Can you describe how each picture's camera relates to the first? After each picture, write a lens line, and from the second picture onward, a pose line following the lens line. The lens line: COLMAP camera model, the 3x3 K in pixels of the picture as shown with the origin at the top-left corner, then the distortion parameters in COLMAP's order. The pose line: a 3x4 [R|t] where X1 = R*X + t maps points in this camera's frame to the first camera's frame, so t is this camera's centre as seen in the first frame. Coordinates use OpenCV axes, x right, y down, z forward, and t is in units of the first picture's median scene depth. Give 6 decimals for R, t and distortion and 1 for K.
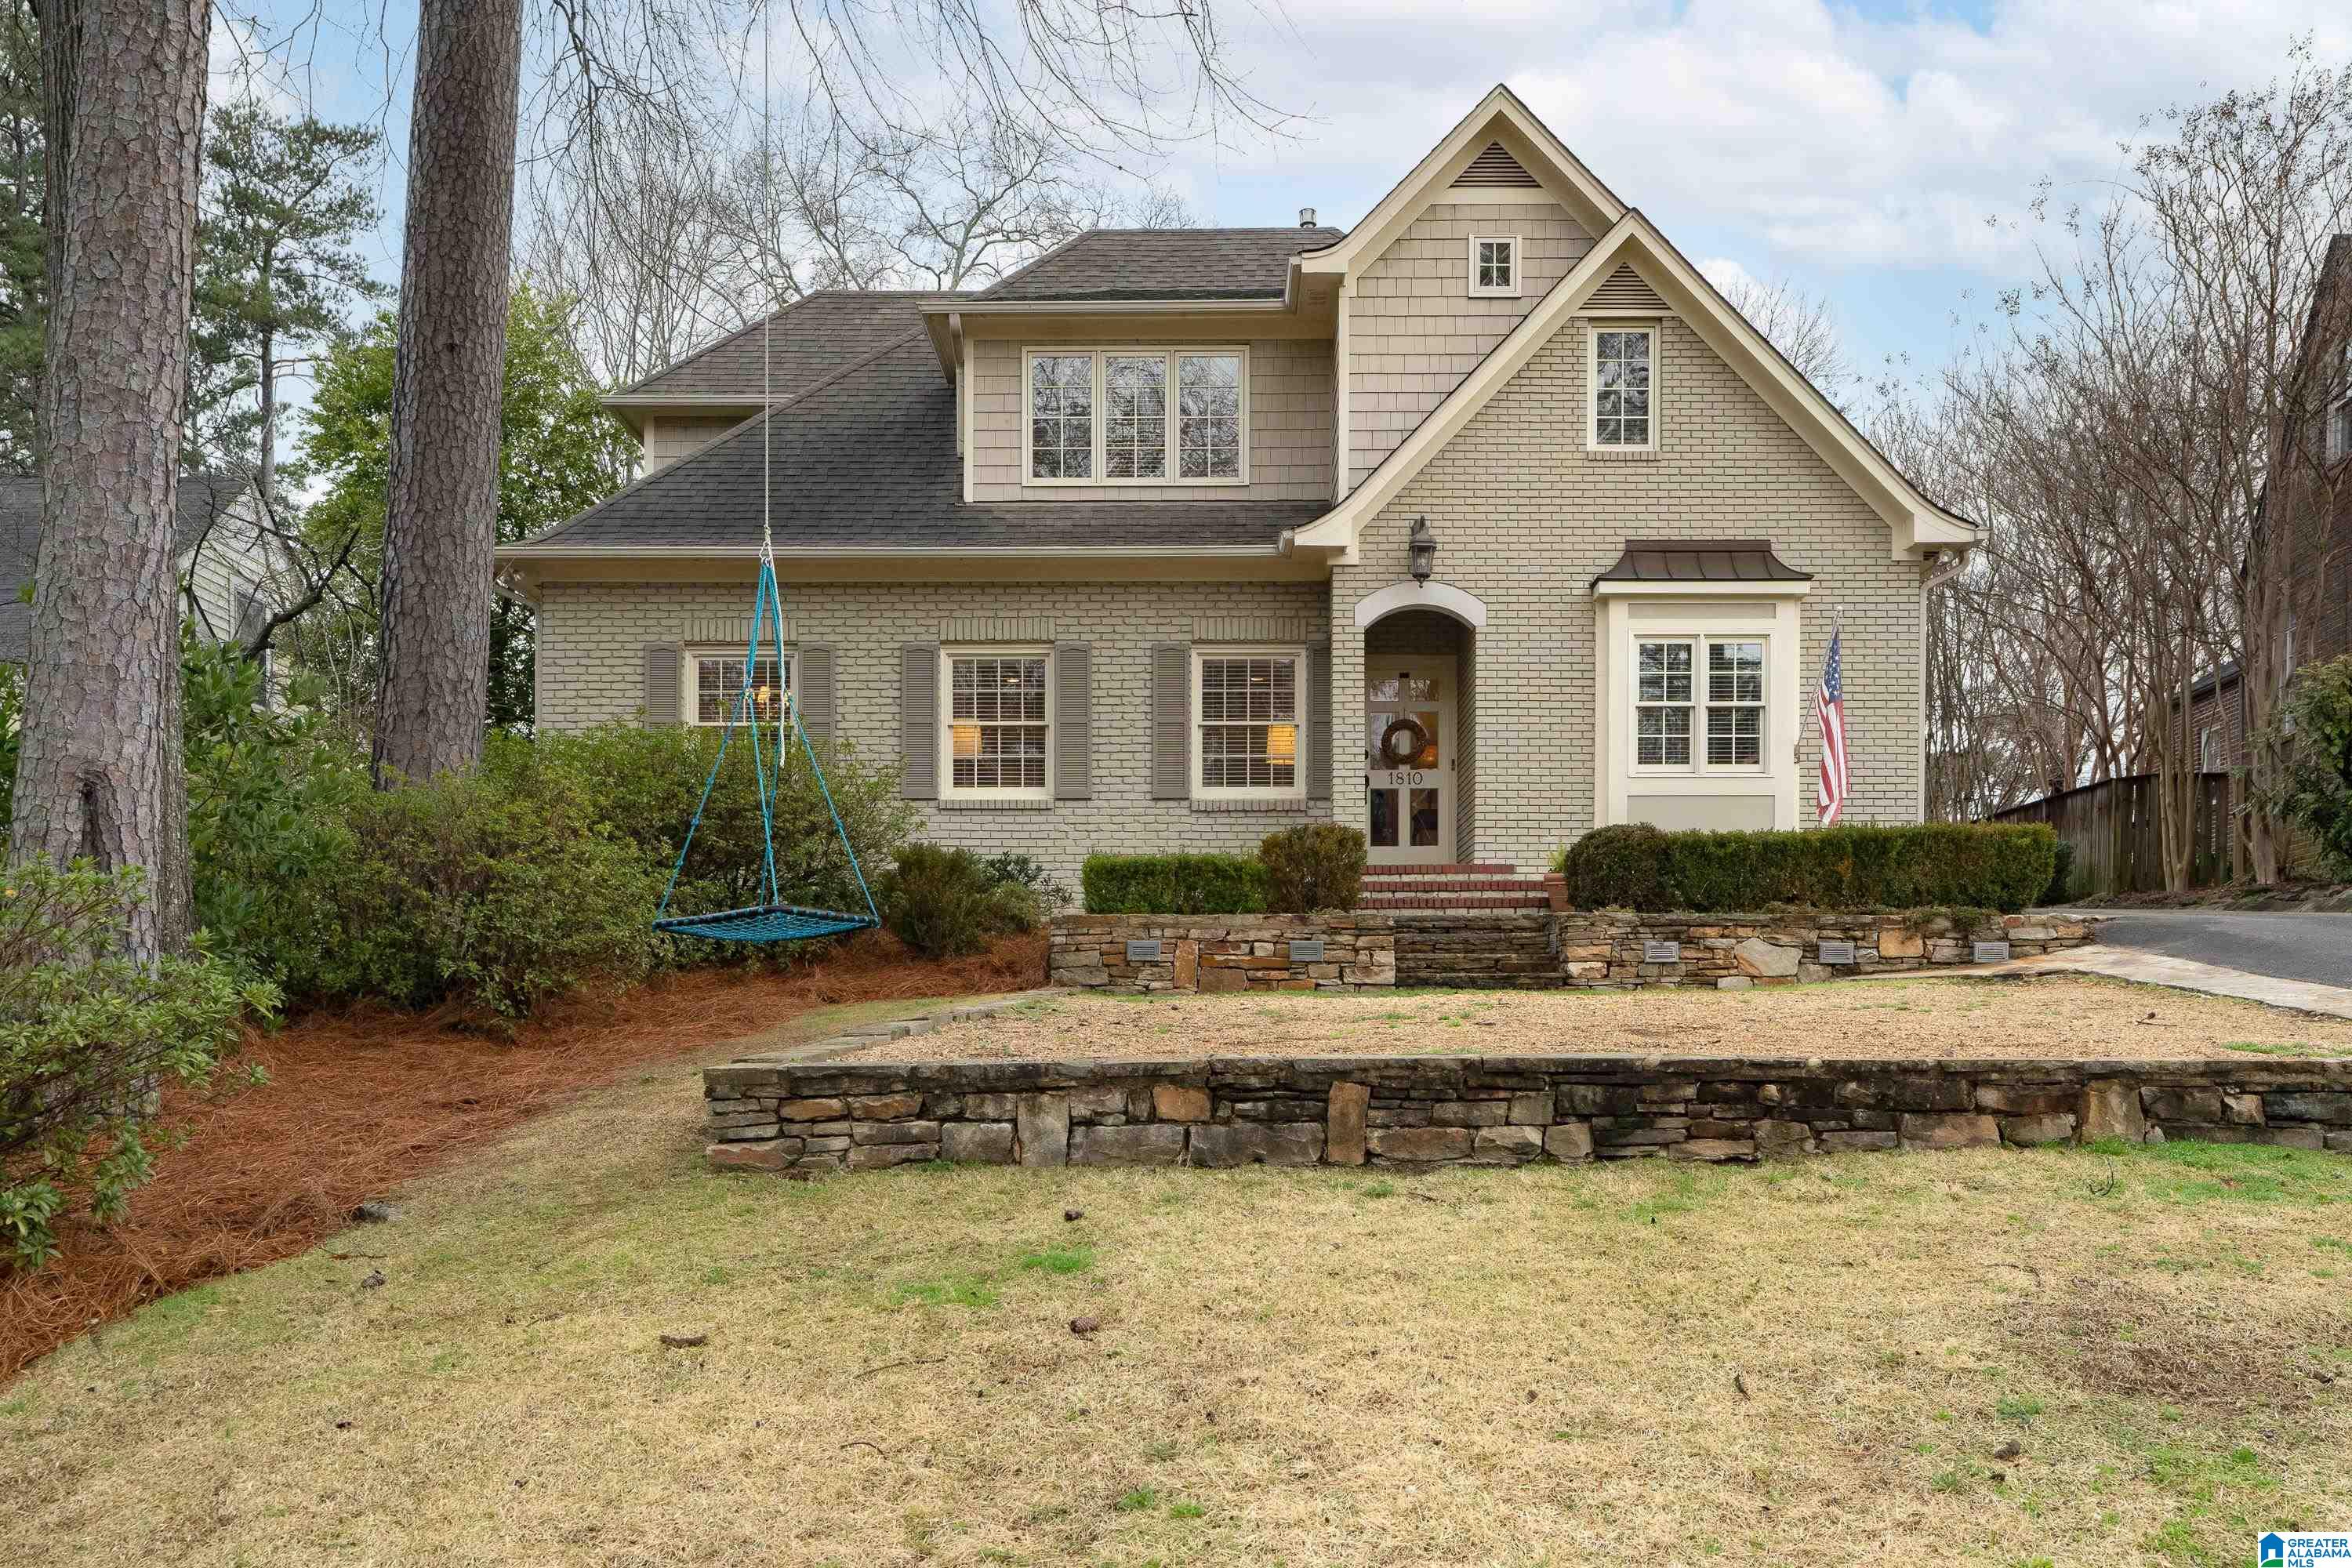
lens RADIAL K [[1958.8, 0, 1173.9], [0, 1958.8, 719.1], [0, 0, 1]] dist [0.016155, -0.003456]
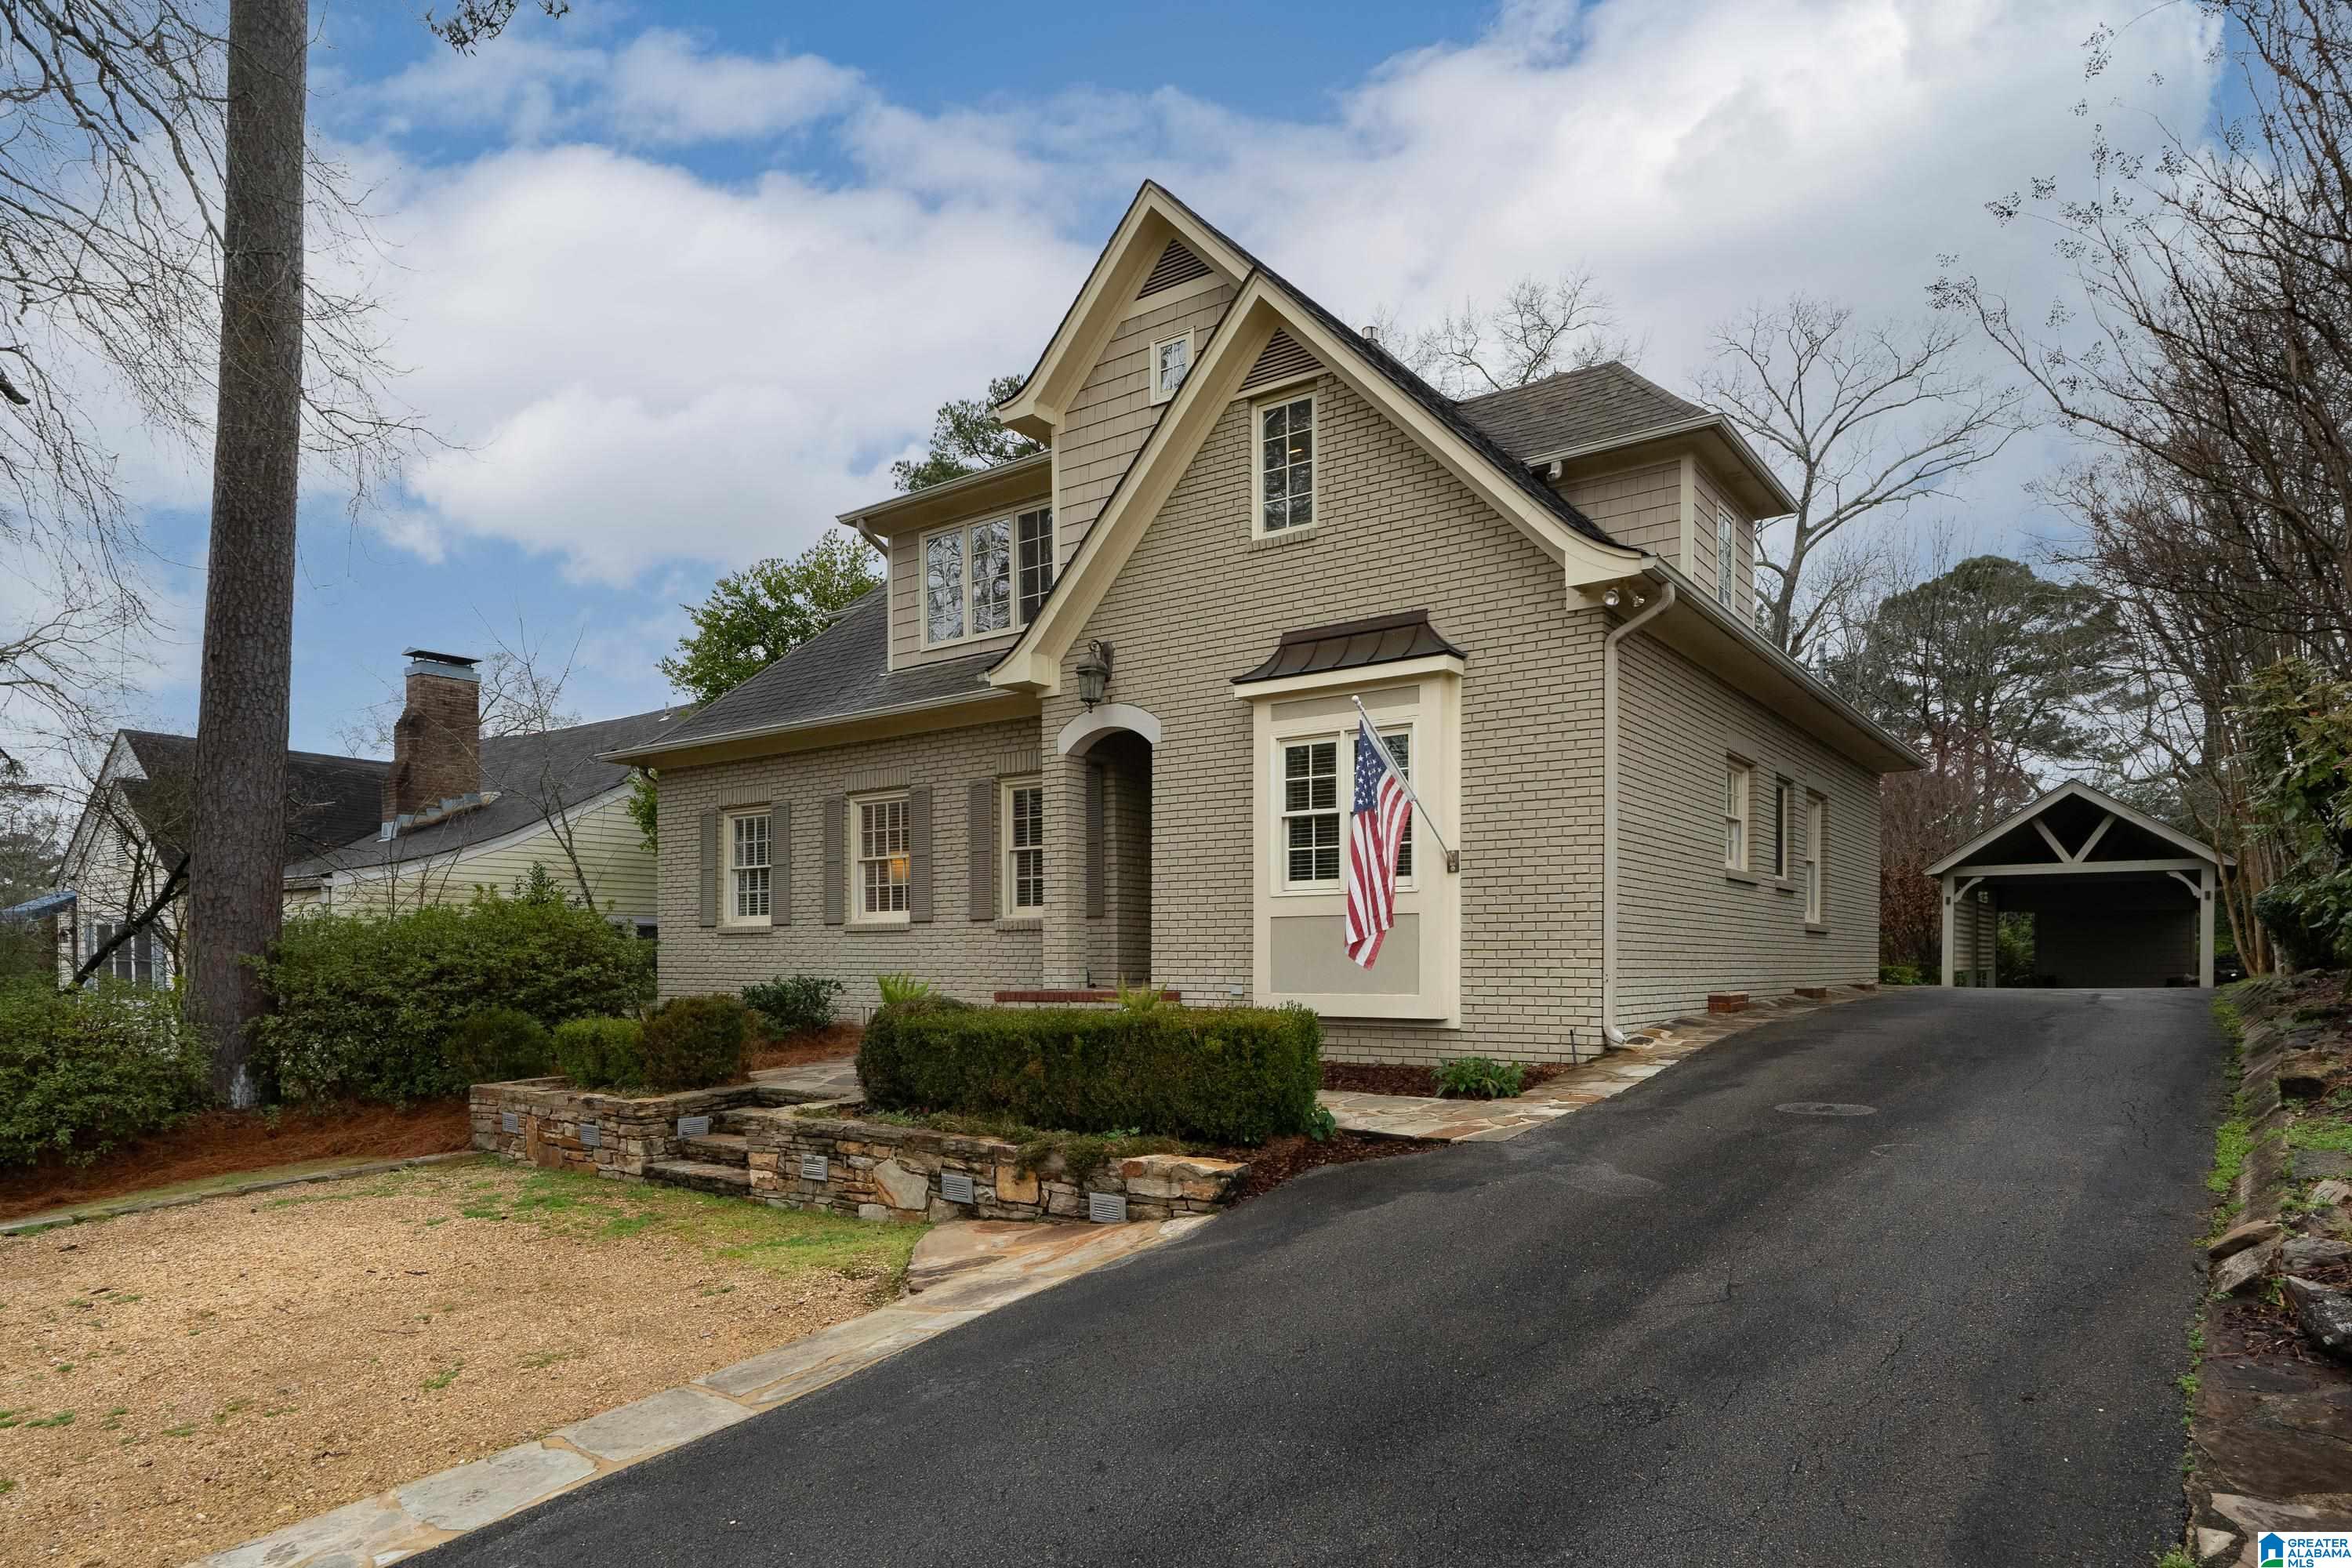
lens RADIAL K [[1335.4, 0, 1176.0], [0, 1335.4, 784.0], [0, 0, 1]] dist [0.001050, 0.000115]
pose [[0.803844, -0.076792, -0.589863, 0.739434], [0.094719, 0.995504, -0.000521, -0.034858], [0.587251, -0.055453, 0.807503, 0.624352]]
